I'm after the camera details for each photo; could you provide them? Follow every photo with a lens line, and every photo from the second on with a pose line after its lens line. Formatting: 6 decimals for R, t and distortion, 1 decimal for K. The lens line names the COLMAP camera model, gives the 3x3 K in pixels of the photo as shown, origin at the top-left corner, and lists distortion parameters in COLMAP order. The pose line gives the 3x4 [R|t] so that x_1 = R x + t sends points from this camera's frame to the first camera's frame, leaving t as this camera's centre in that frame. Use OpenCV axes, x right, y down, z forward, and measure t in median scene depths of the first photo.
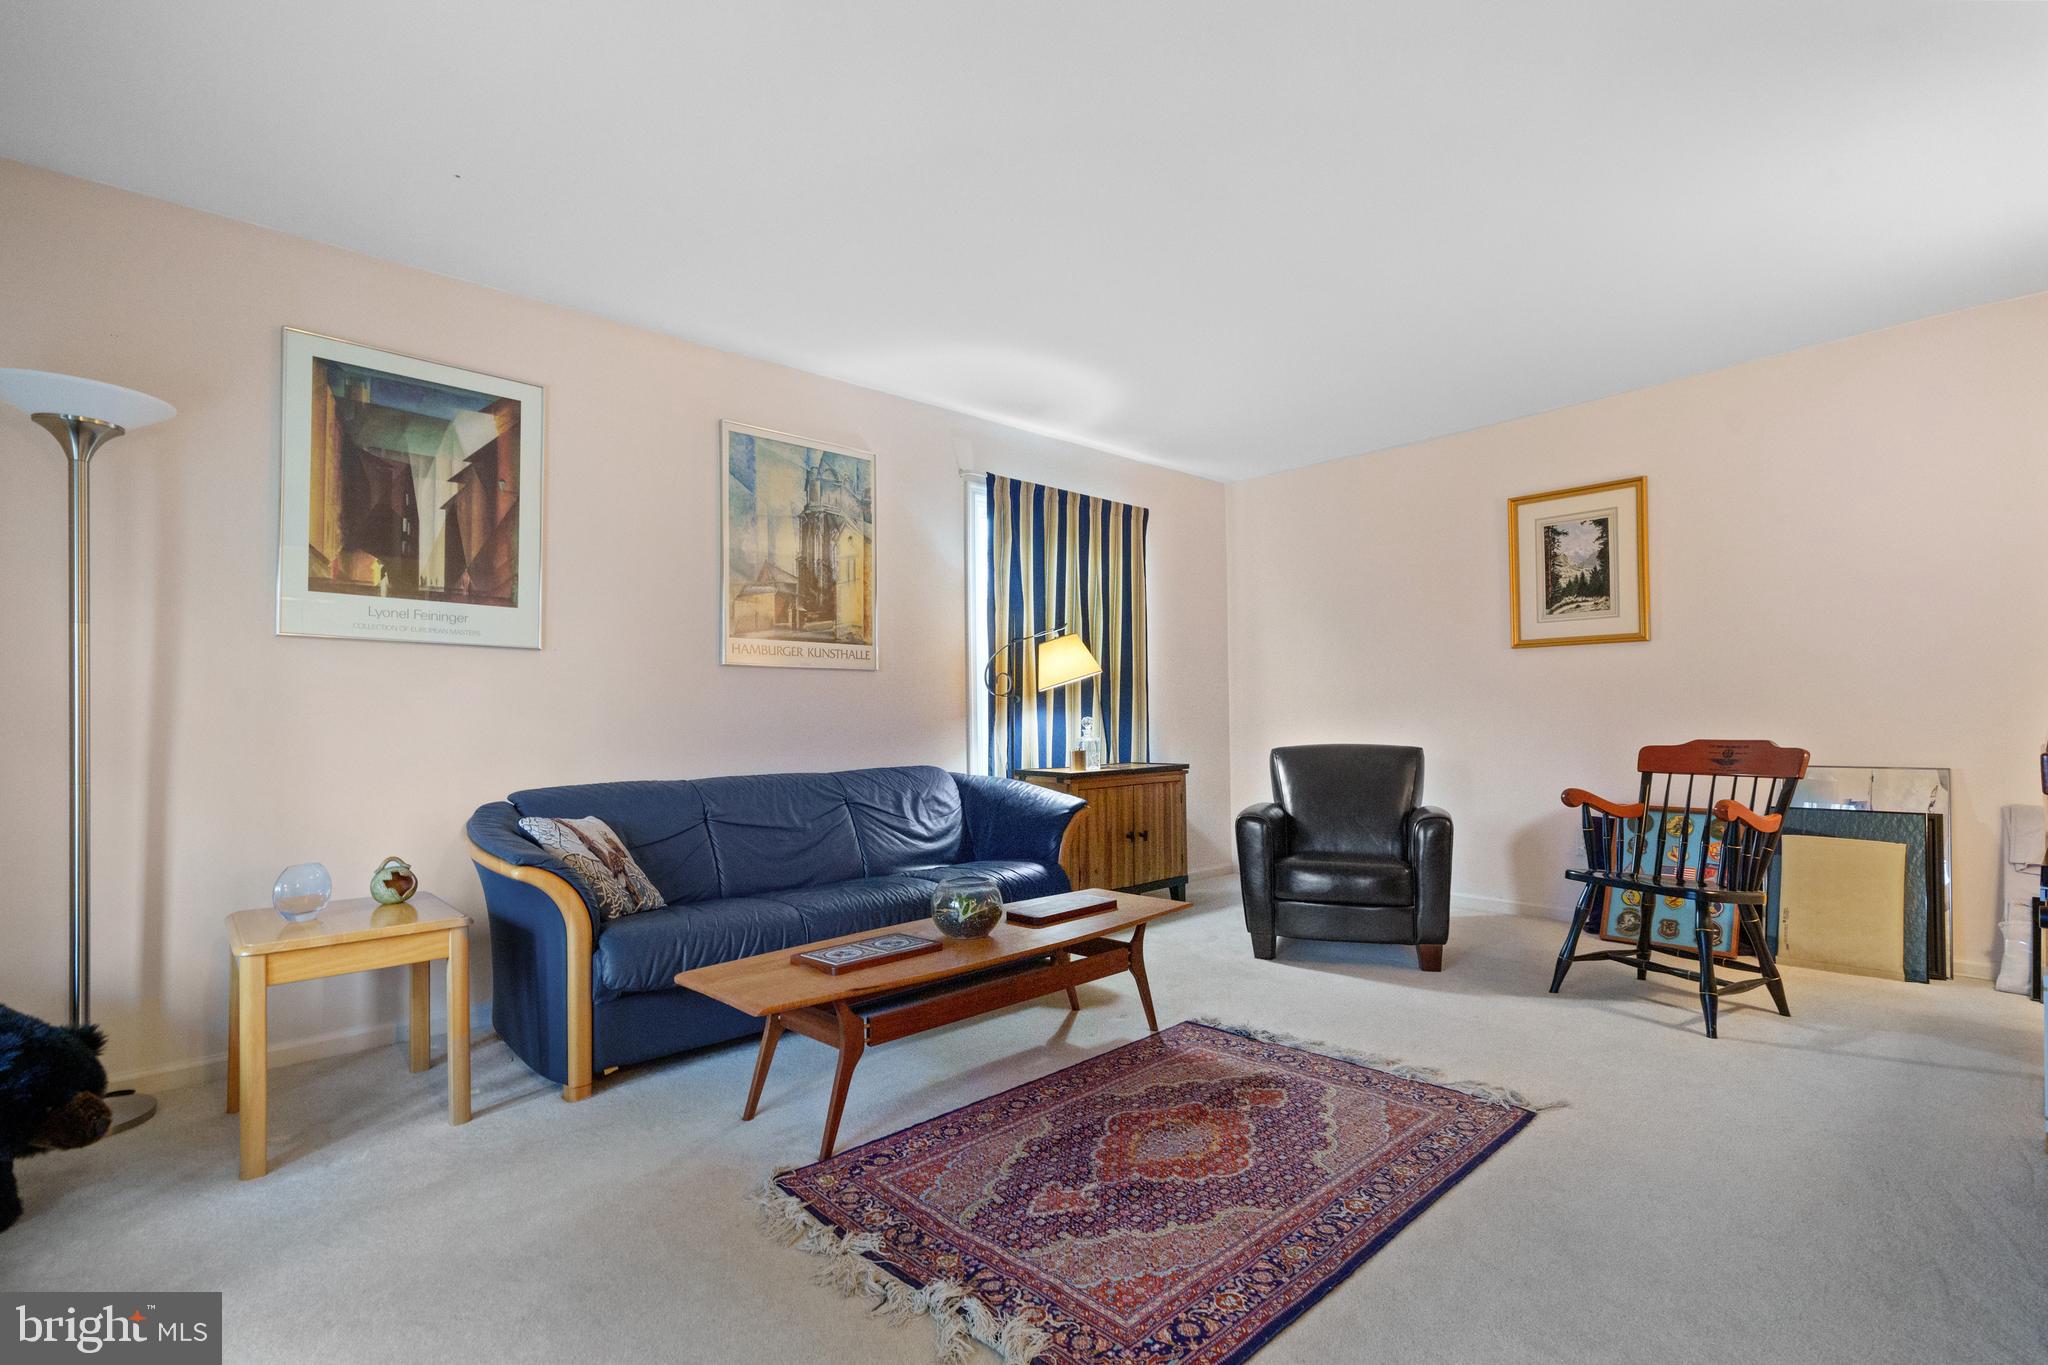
lens RADIAL K [[931.1, 0, 1034.0], [0, 931.1, 711.6], [0, 0, 1]] dist [-0.001562, 0.001639]
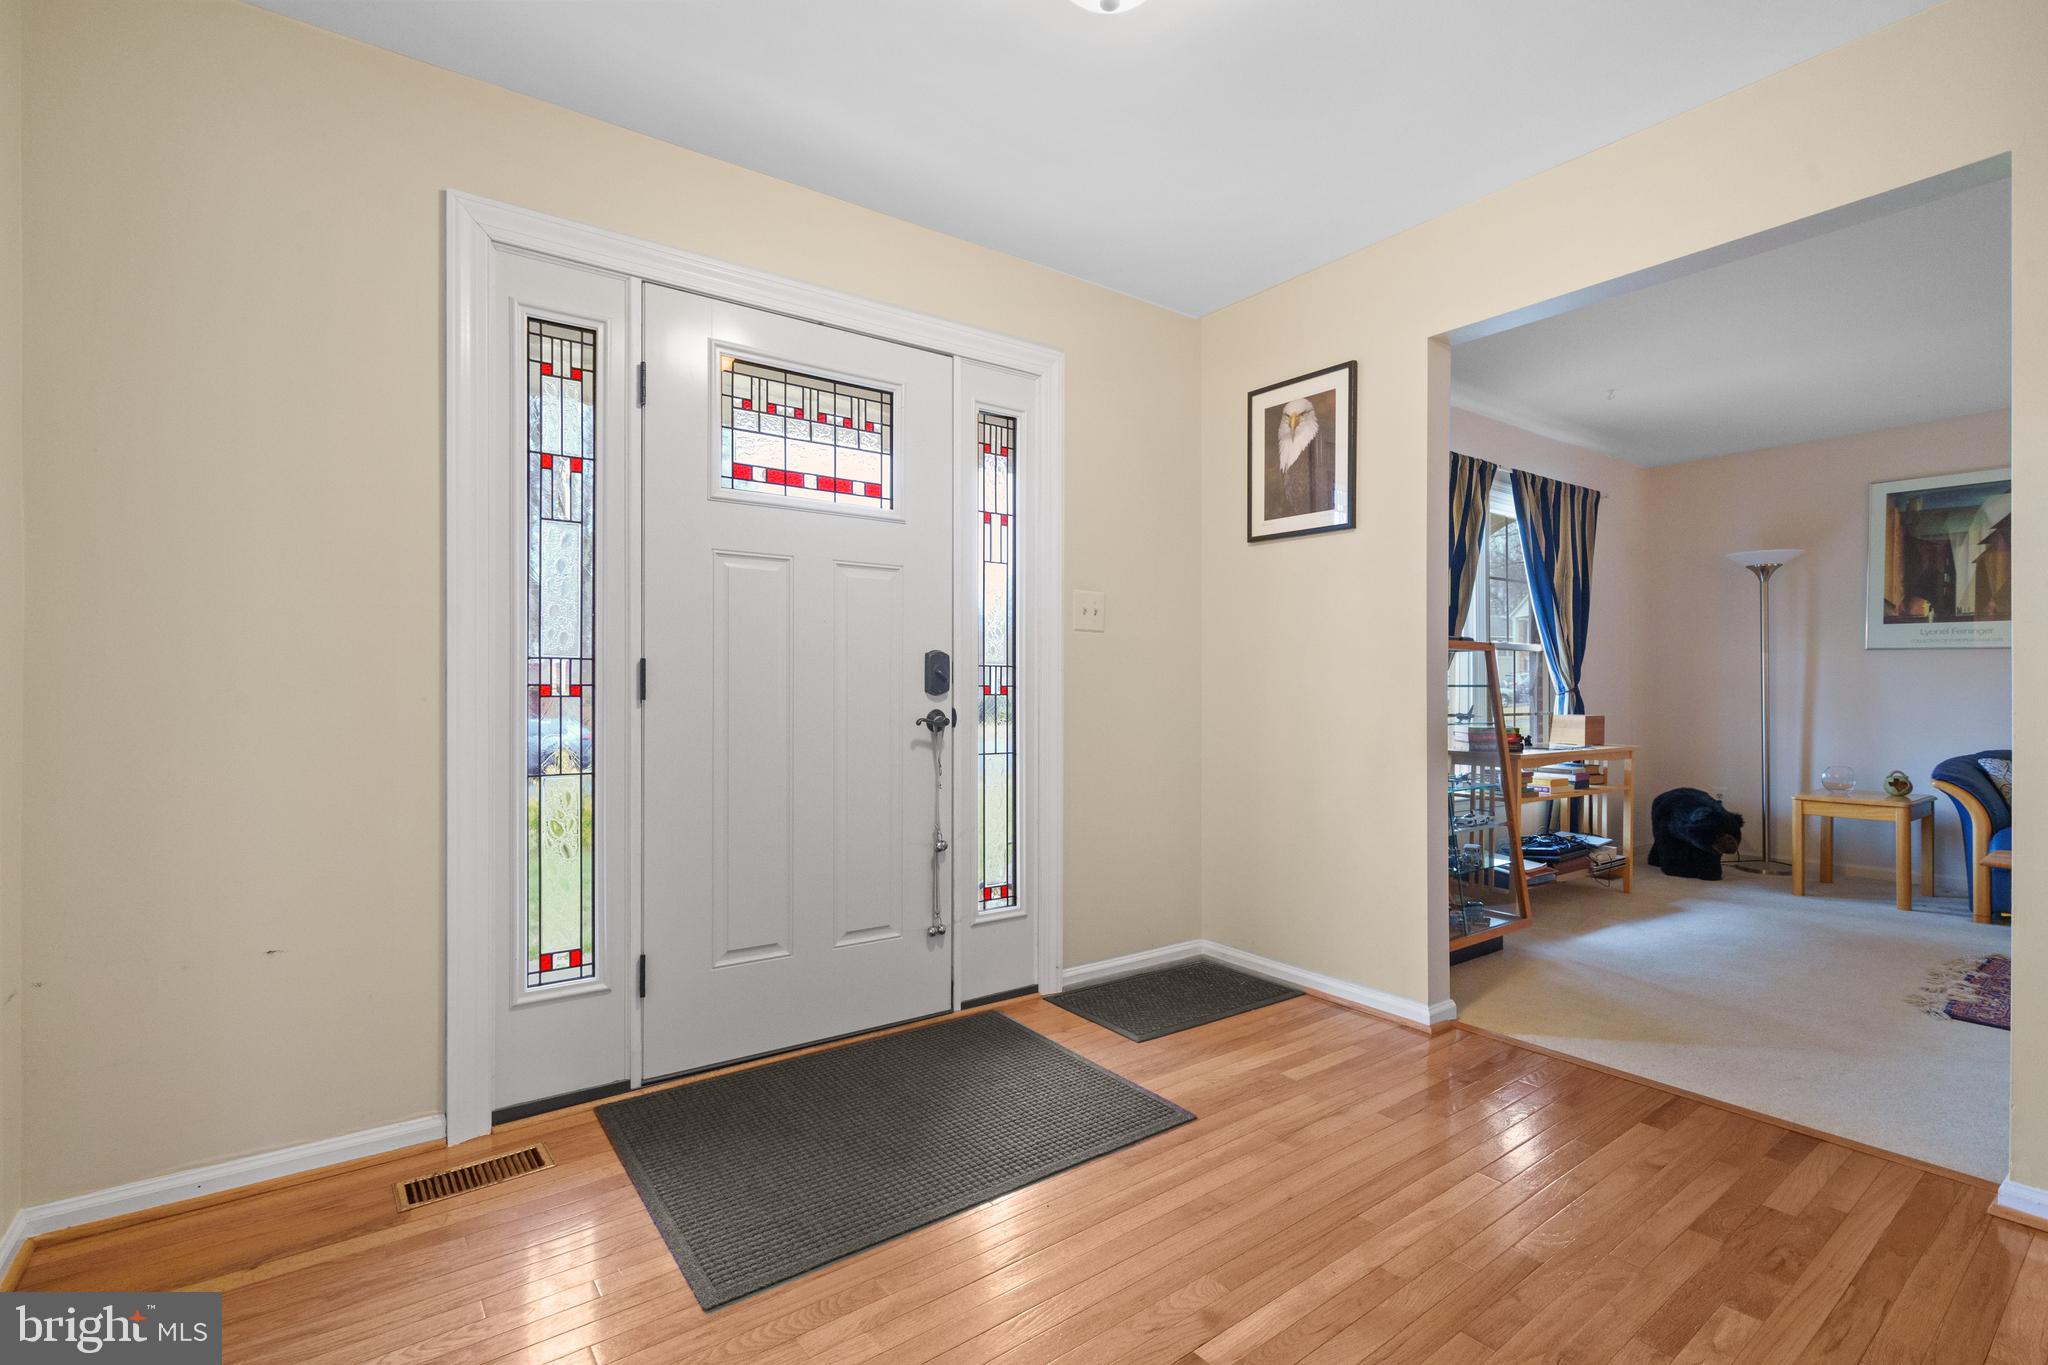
lens RADIAL K [[931.1, 0, 1026.5], [0, 931.1, 681.8], [0, 0, 1]] dist [-0.001562, 0.001639]
pose [[-0.127913, 0.012945, -0.991701, 1.201794], [0.016695, 0.999801, 0.010898, -0.061429], [0.991645, -0.015163, -0.128104, -0.421585]]
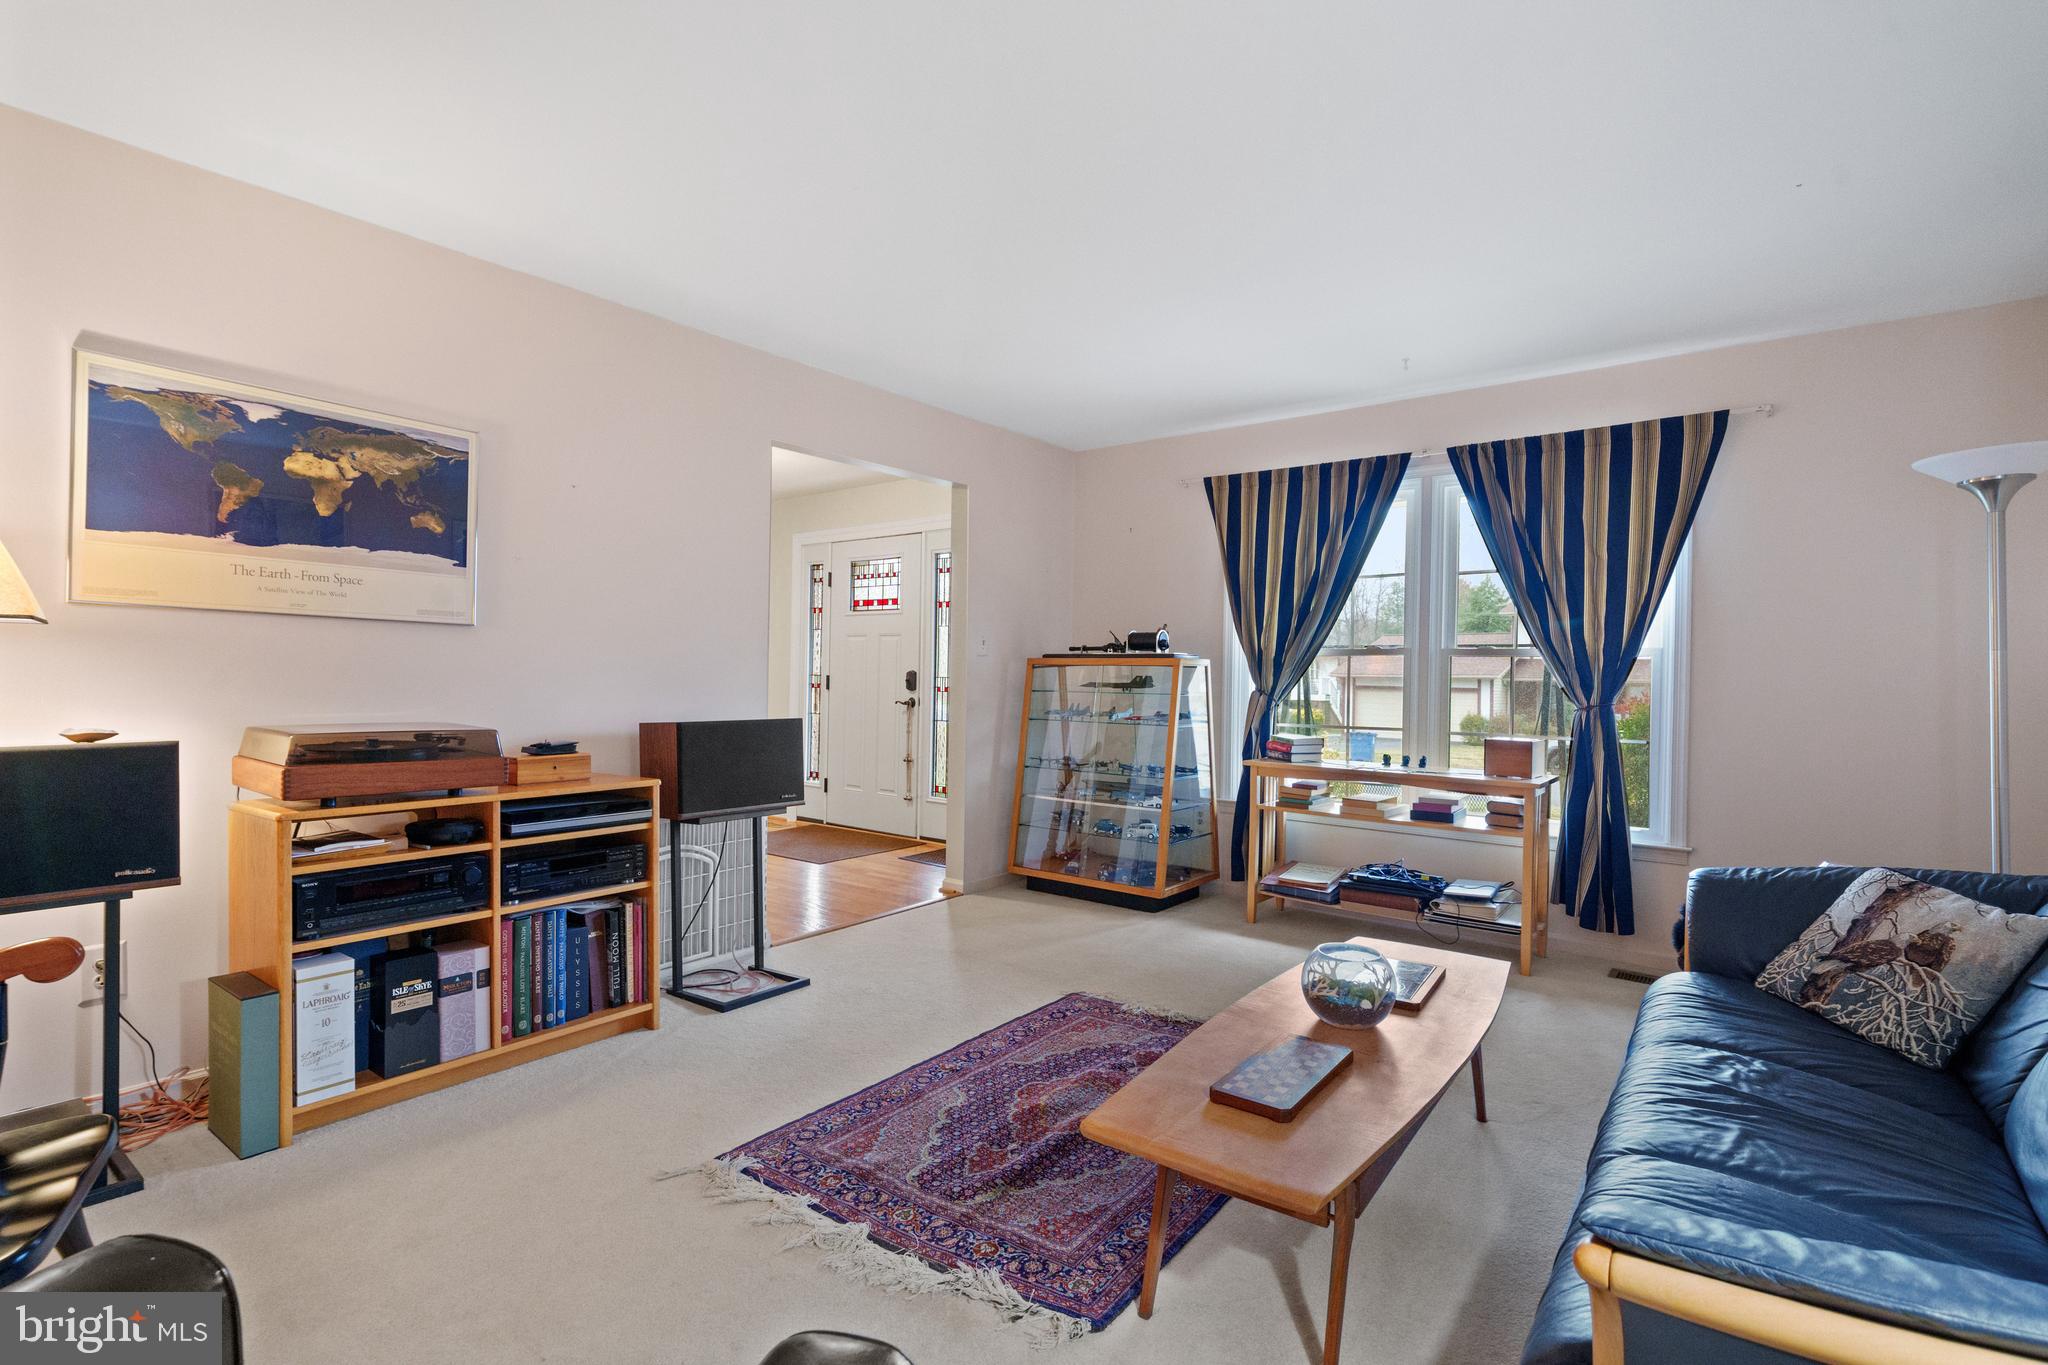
lens RADIAL K [[931.1, 0, 1024.9], [0, 931.1, 681.2], [0, 0, 1]] dist [-0.001562, 0.001639]
pose [[-0.989029, 0.005661, -0.147614, 0.274815], [0.007083, 0.999933, -0.009105, -0.038200], [0.147553, -0.010050, -0.989003, 1.568280]]
